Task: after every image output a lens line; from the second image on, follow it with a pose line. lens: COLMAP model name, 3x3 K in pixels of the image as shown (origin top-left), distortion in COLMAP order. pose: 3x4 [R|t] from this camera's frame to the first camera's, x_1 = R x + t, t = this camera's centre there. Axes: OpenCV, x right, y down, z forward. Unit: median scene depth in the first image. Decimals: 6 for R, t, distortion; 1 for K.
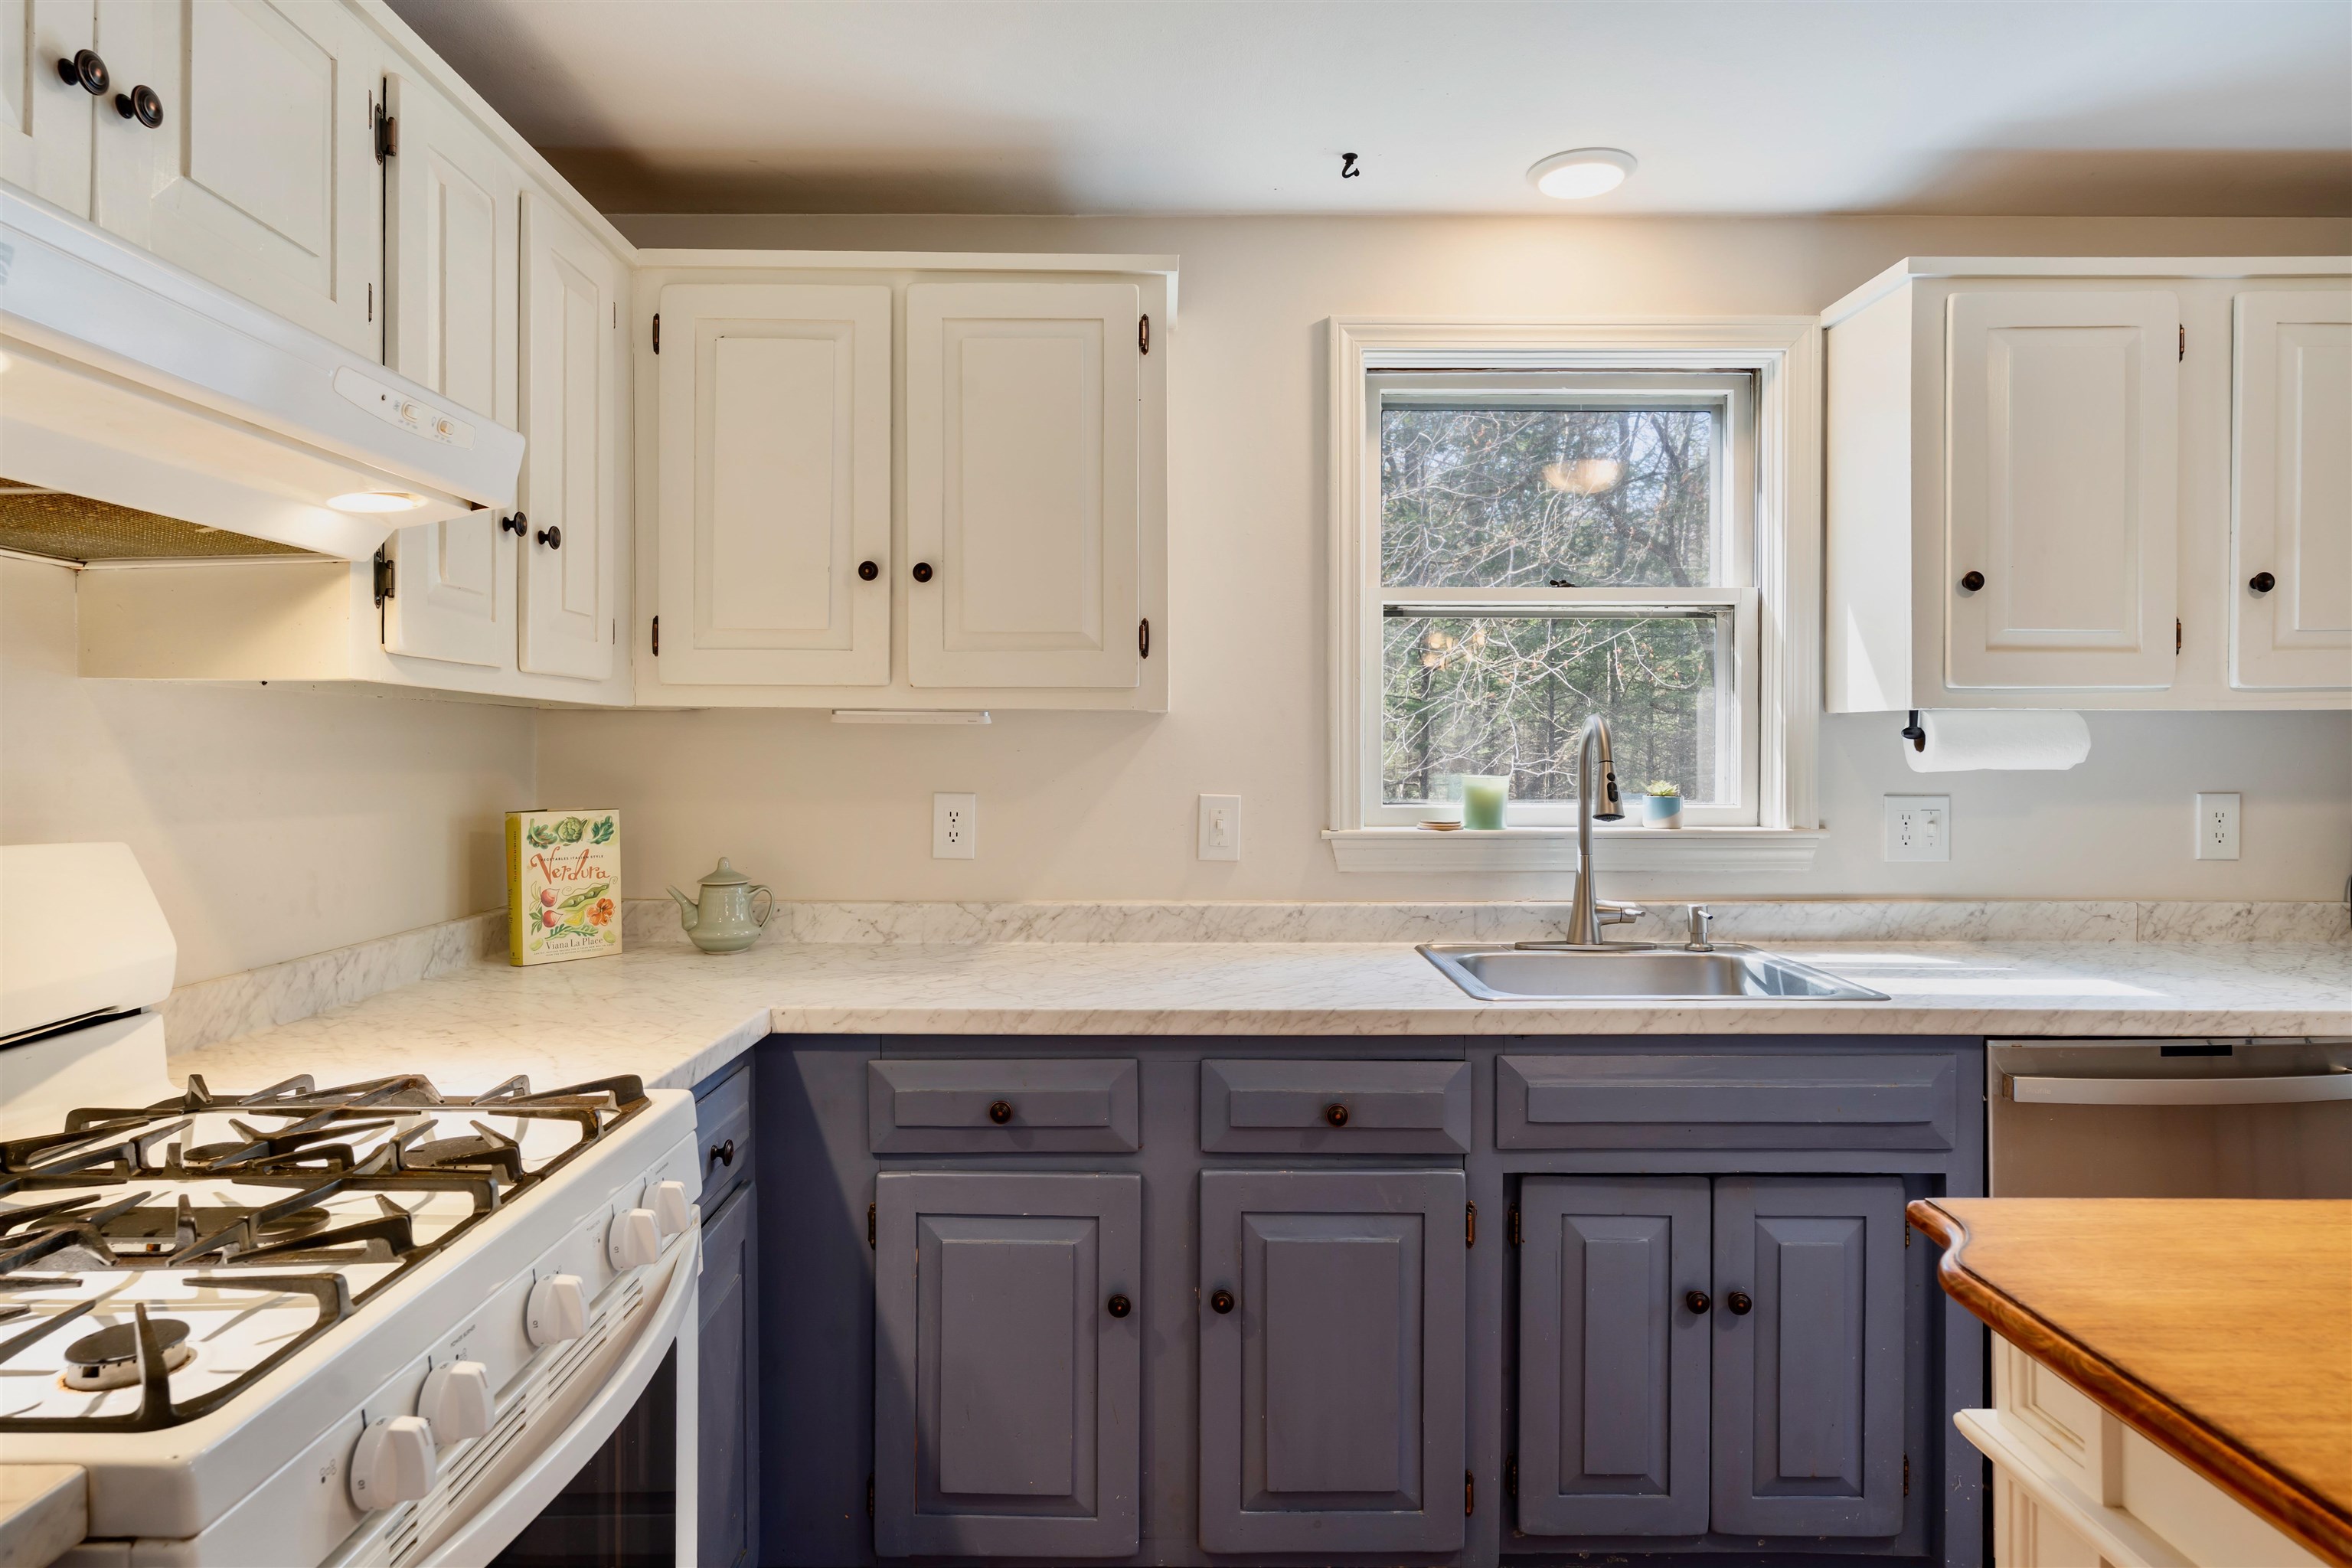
lens RADIAL K [[1346.5, 0, 1173.0], [0, 1346.5, 748.0], [0, 0, 1]] dist [-0.001330, 0.000012]
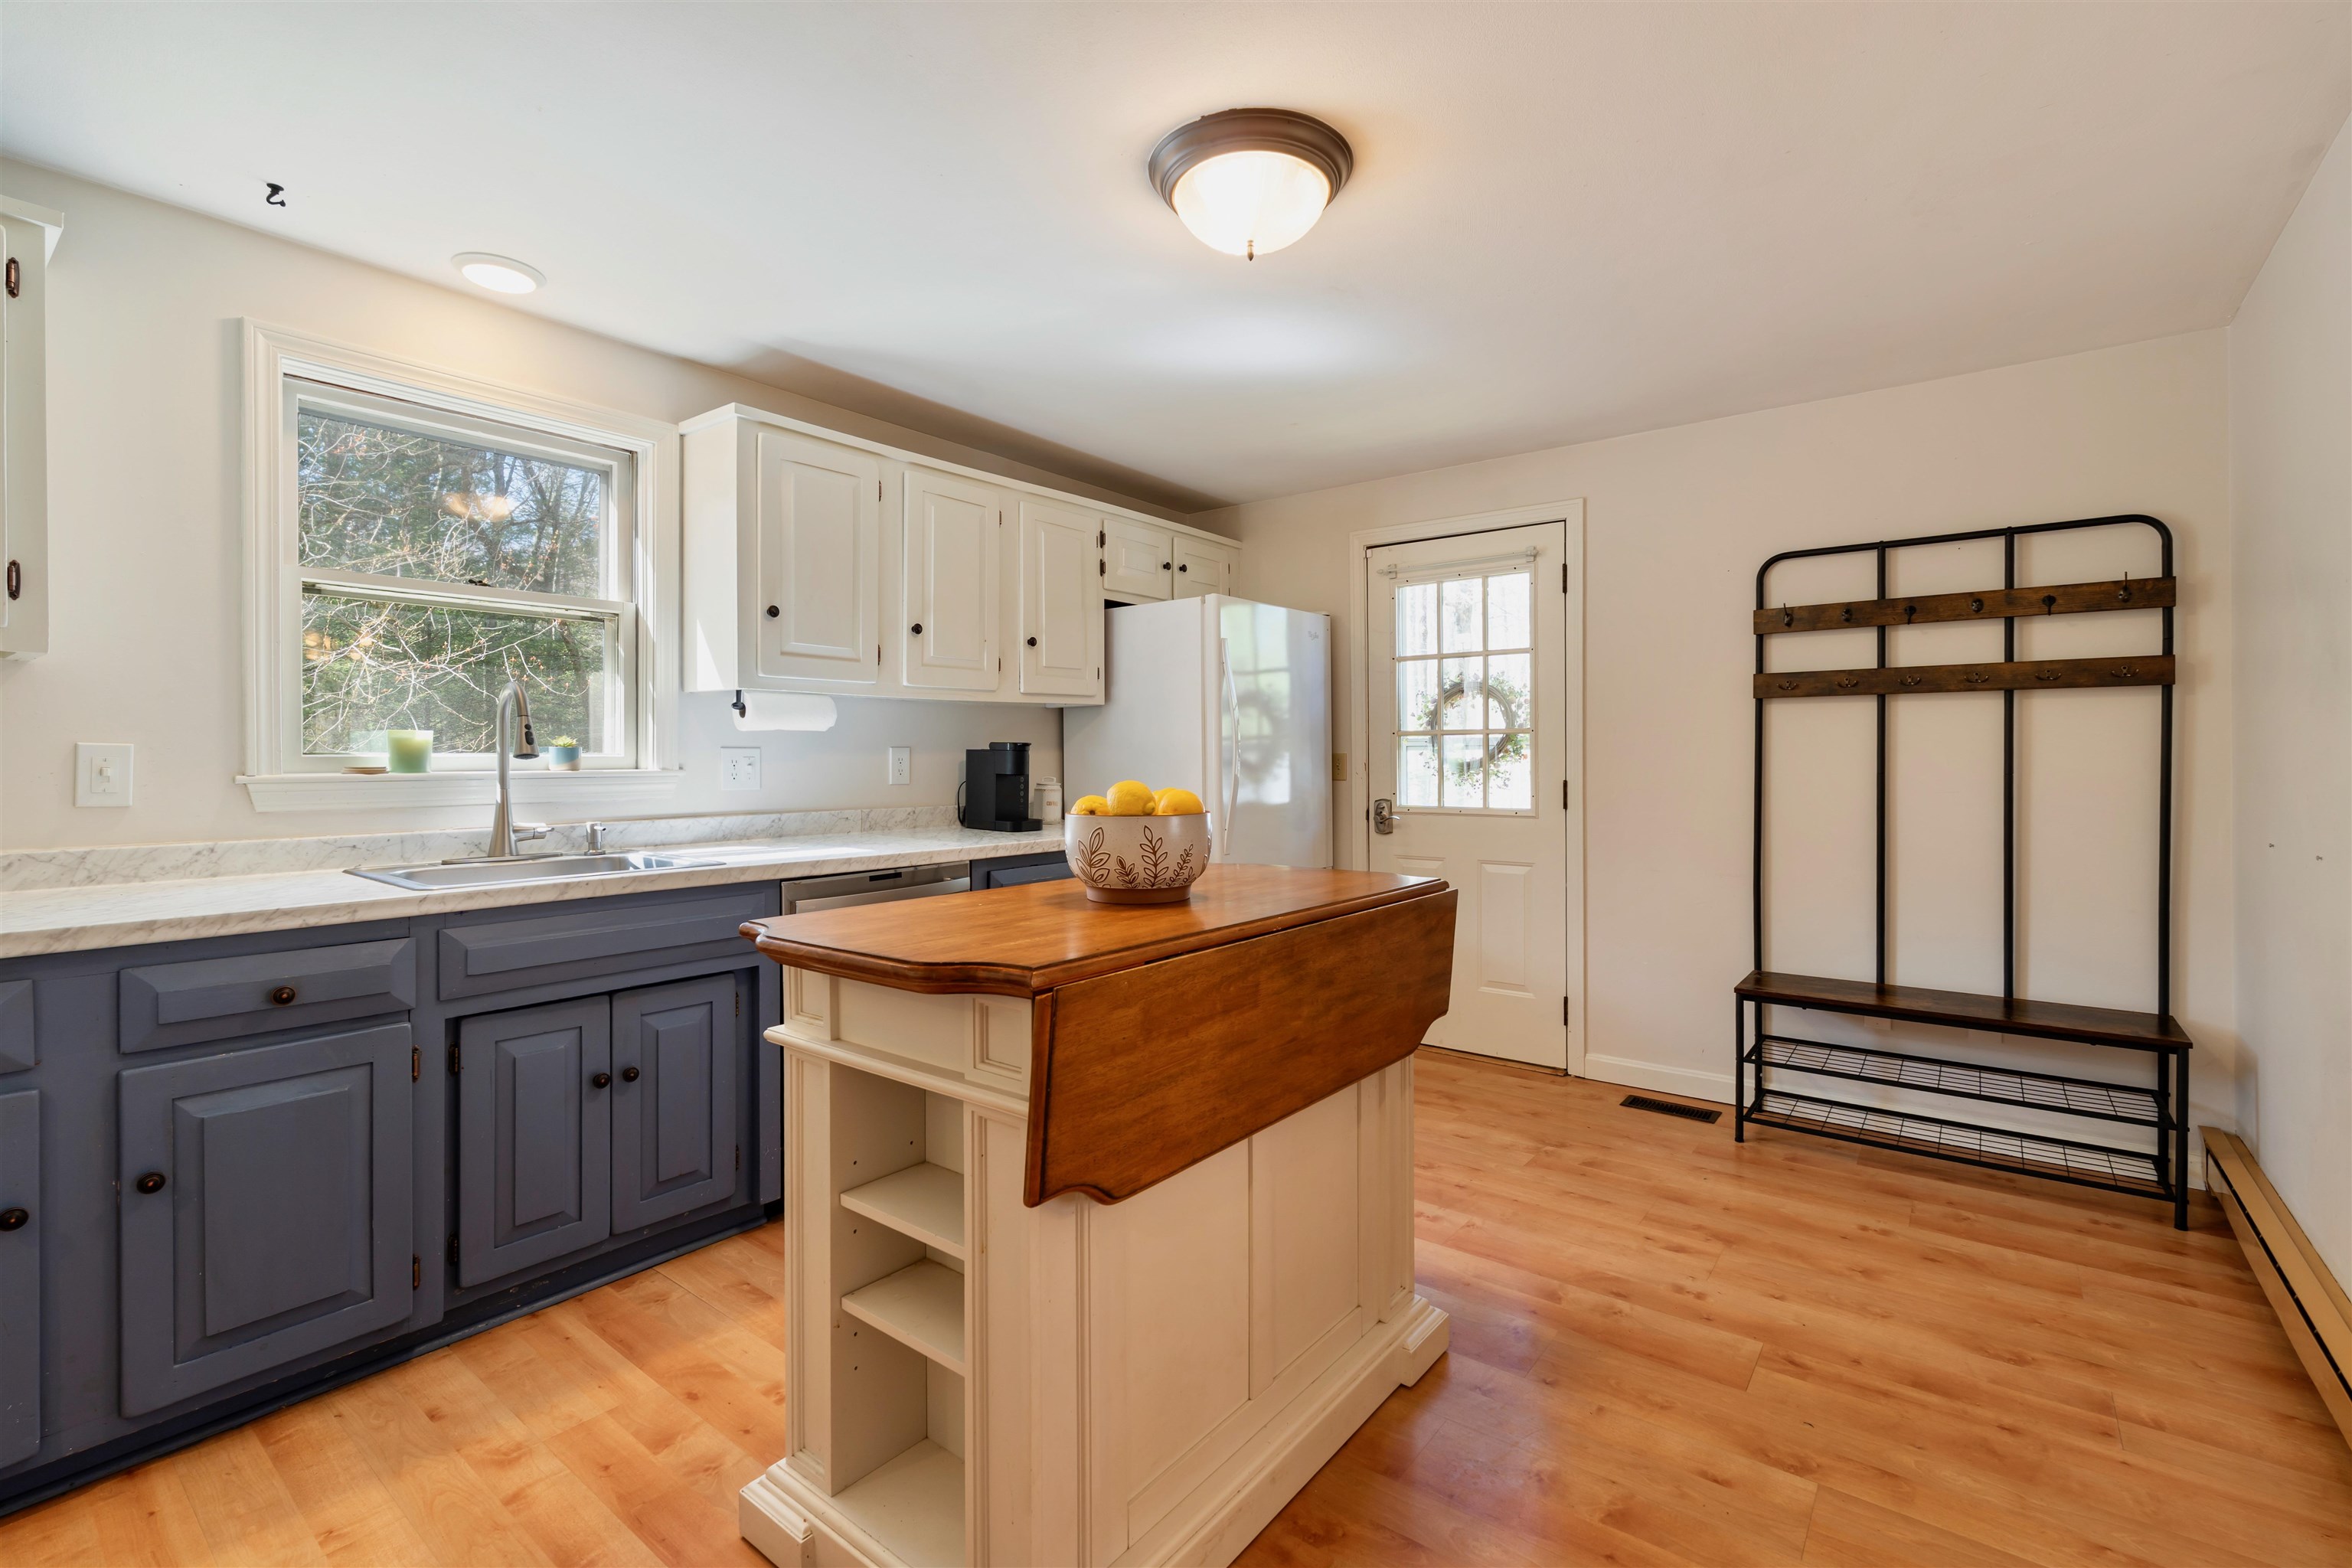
lens RADIAL K [[1033.4, 0, 1175.8], [0, 1033.4, 761.7], [0, 0, 1]] dist [-0.002919, -0.000033]
pose [[0.616906, -0.005344, 0.787019, -0.091353], [0.002332, 0.999985, 0.004962, 0.052599], [-0.787034, -0.001226, 0.616909, -0.157782]]
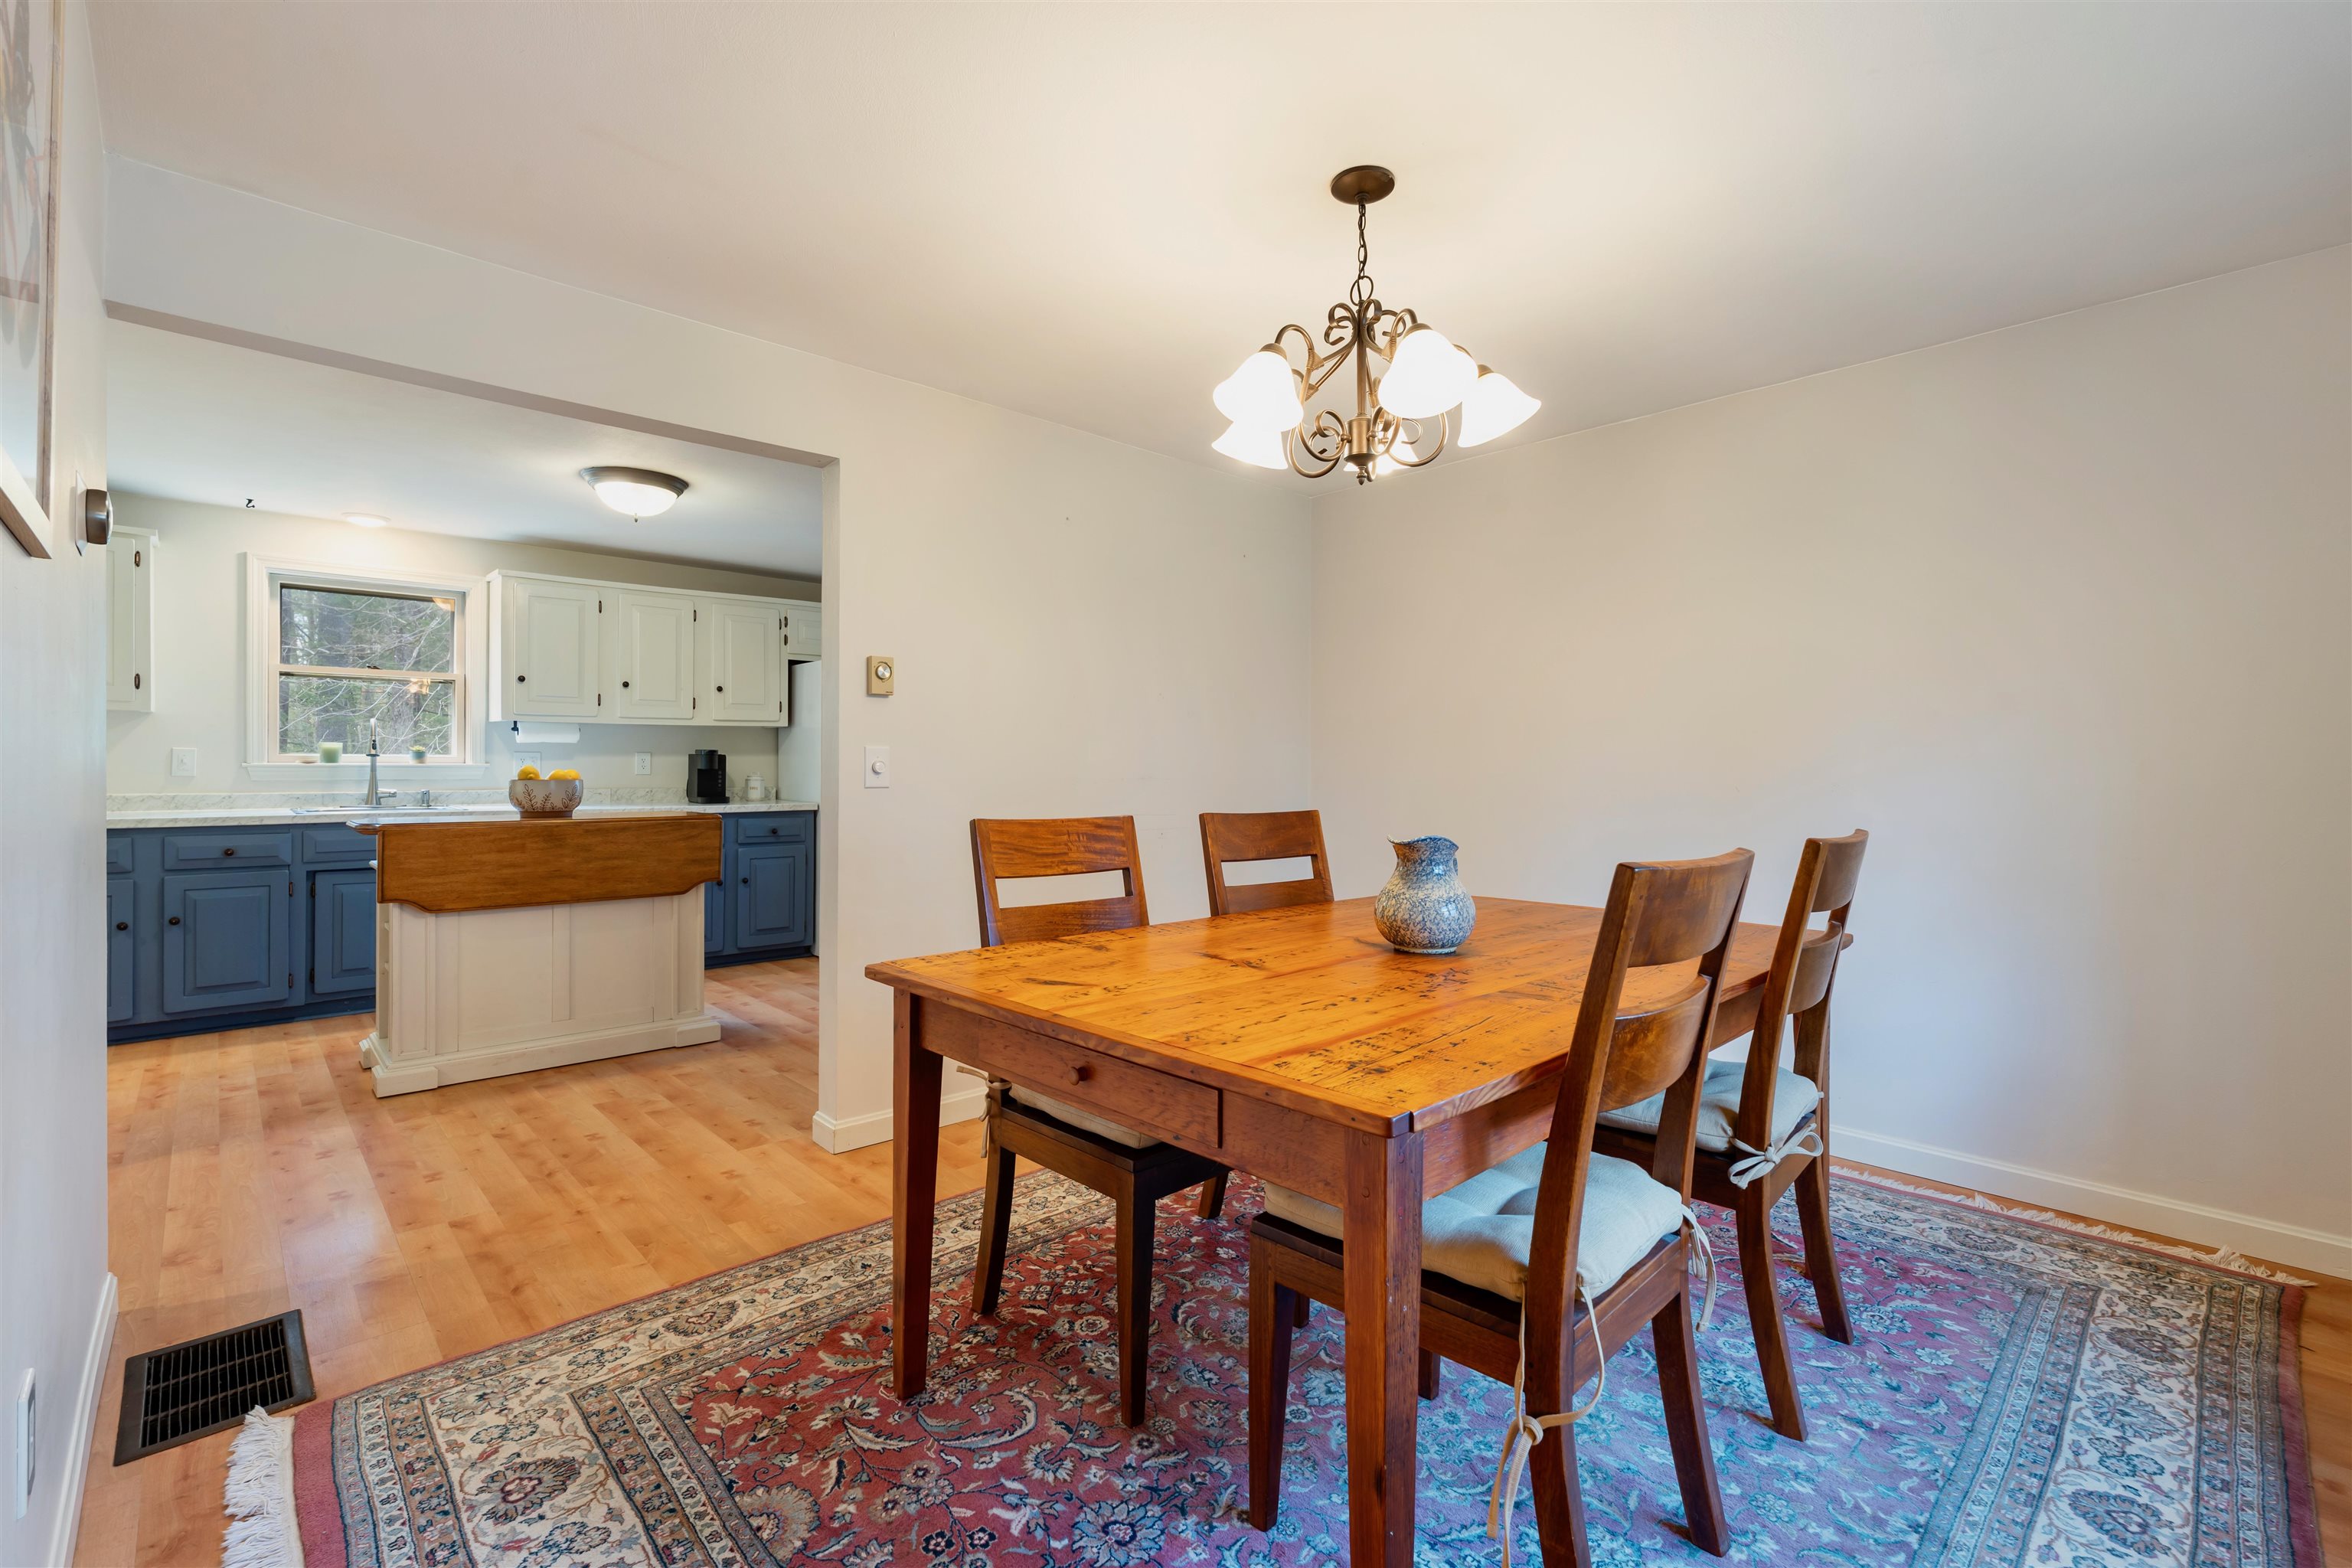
lens RADIAL K [[1034.6, 0, 1176.3], [0, 1034.6, 771.9], [0, 0, 1]] dist [-0.002378, -0.000466]
pose [[0.732866, -0.000120, 0.680373, 0.088131], [-0.003770, 0.999984, 0.004238, 0.069701], [-0.680362, -0.005671, 0.732854, -1.686626]]
